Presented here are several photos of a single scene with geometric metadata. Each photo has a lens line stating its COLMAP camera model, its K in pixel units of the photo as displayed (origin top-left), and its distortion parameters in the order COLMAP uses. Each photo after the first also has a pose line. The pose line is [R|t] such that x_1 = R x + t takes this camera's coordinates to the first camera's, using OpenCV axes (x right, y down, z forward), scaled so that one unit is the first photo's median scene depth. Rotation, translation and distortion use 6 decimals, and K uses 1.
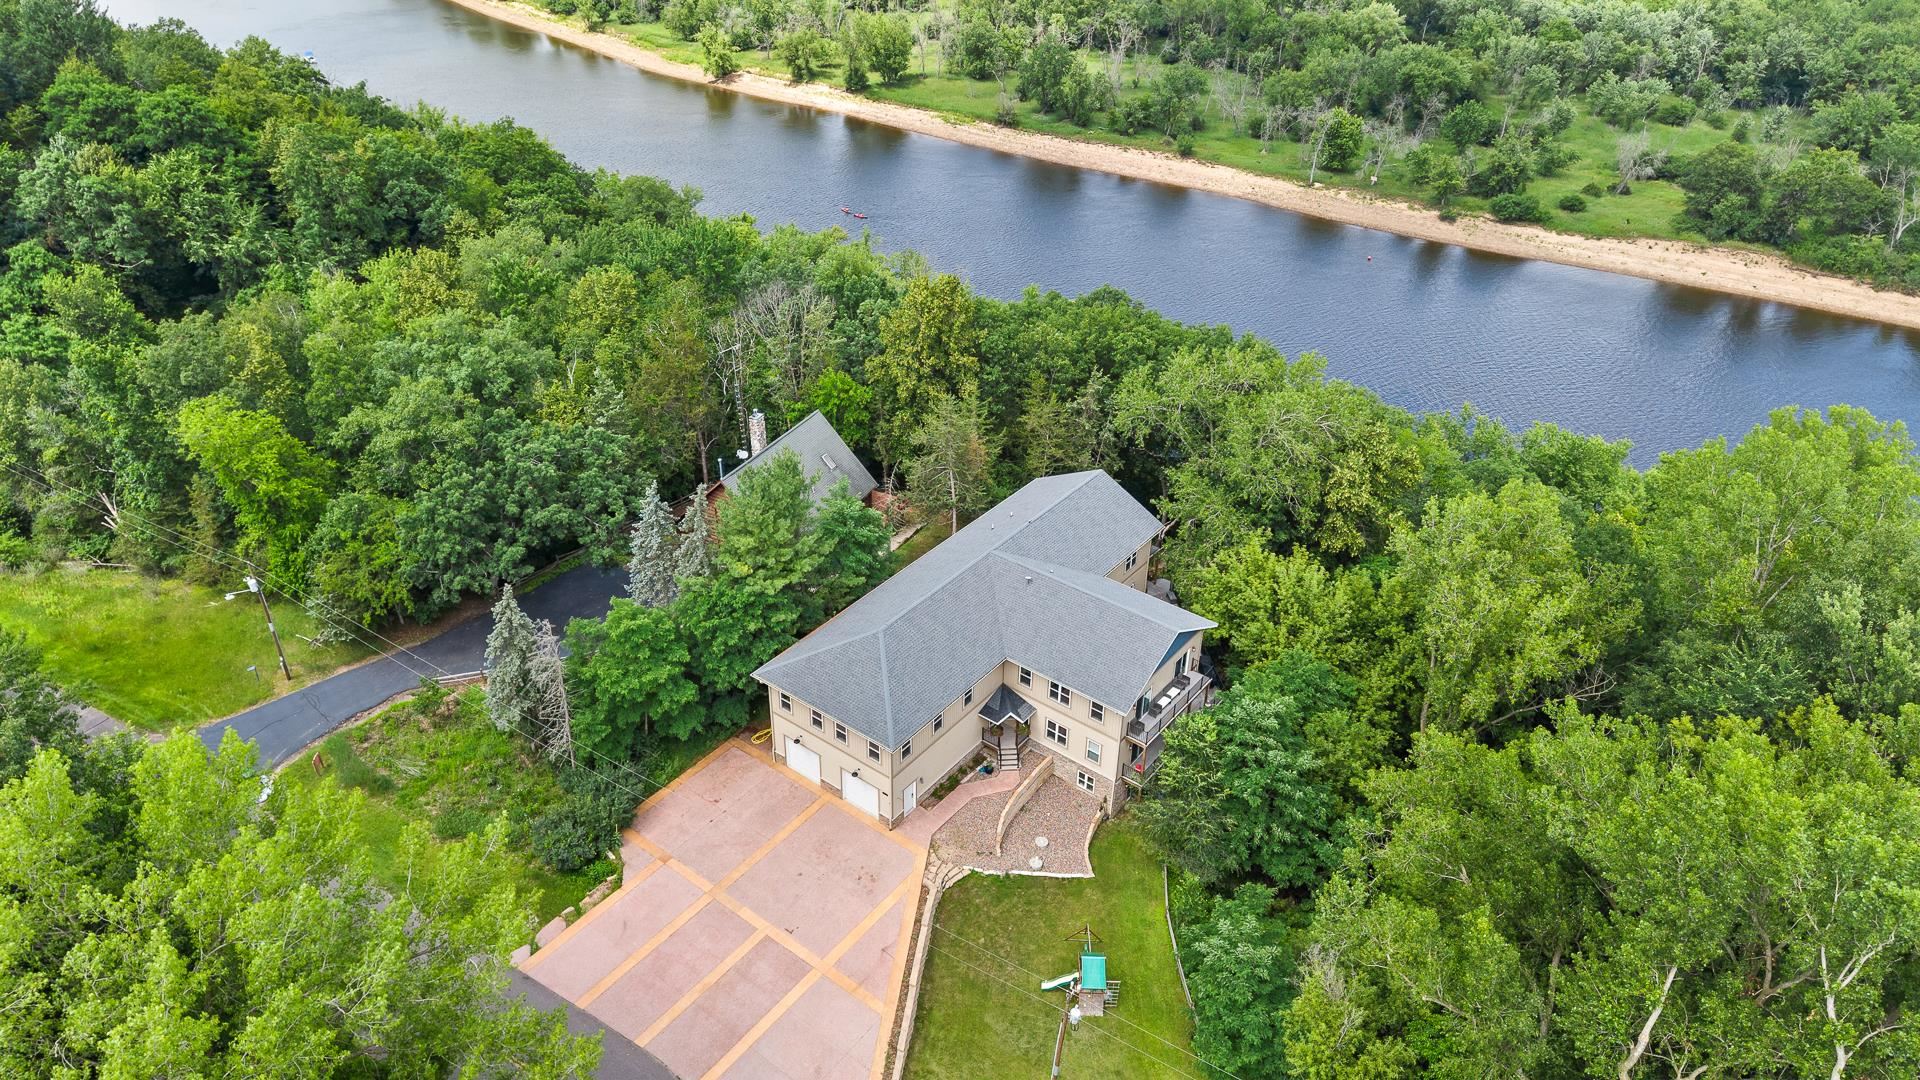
lens RADIAL K [[1282.4, 0, 955.9], [0, 1282.4, 542.3], [0, 0, 1]] dist [0.001045, -0.001905]
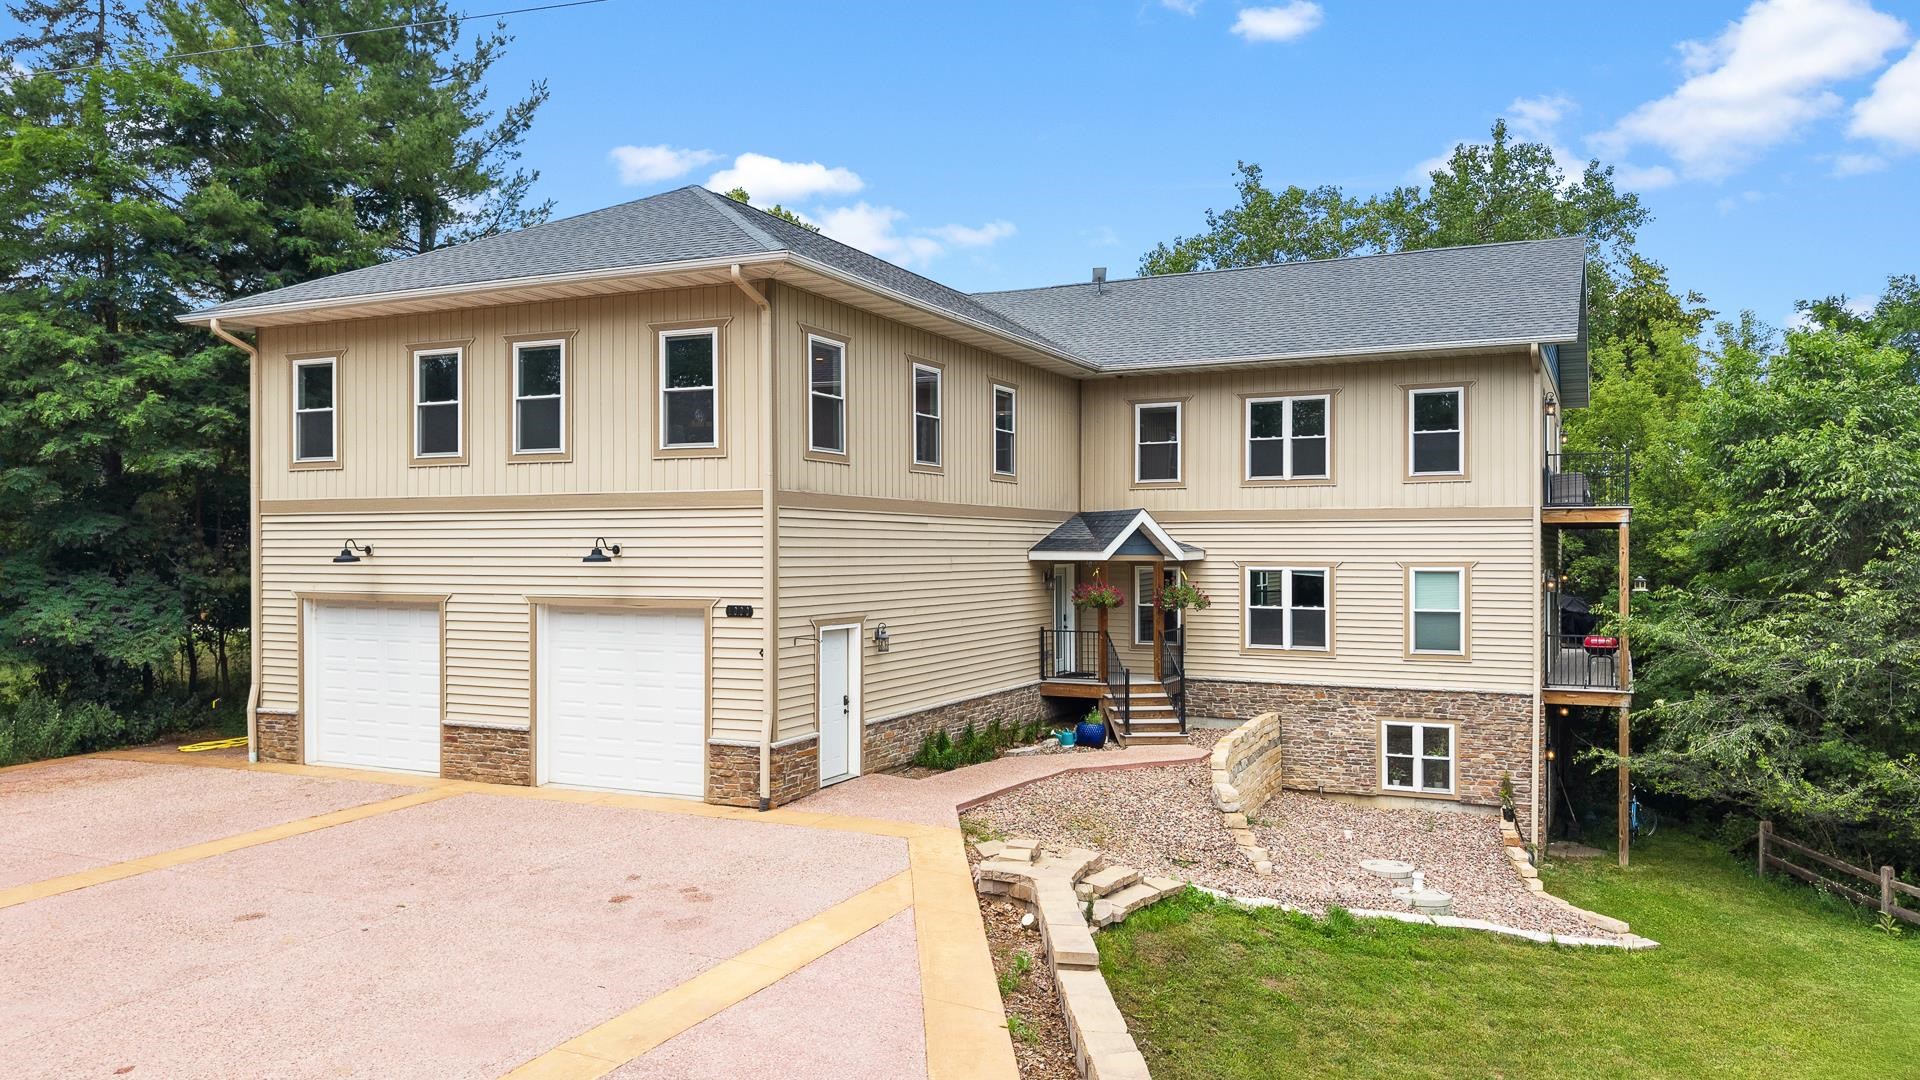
lens RADIAL K [[1379.6, 0, 1007.5], [0, 1379.6, 541.3], [0, 0, 1]] dist [0.000121, -0.000635]
pose [[0.974012, -0.012095, 0.226175, -0.051151], [0.130141, 0.847167, -0.515143, 0.252201], [-0.185377, 0.531190, 0.826724, 0.626347]]
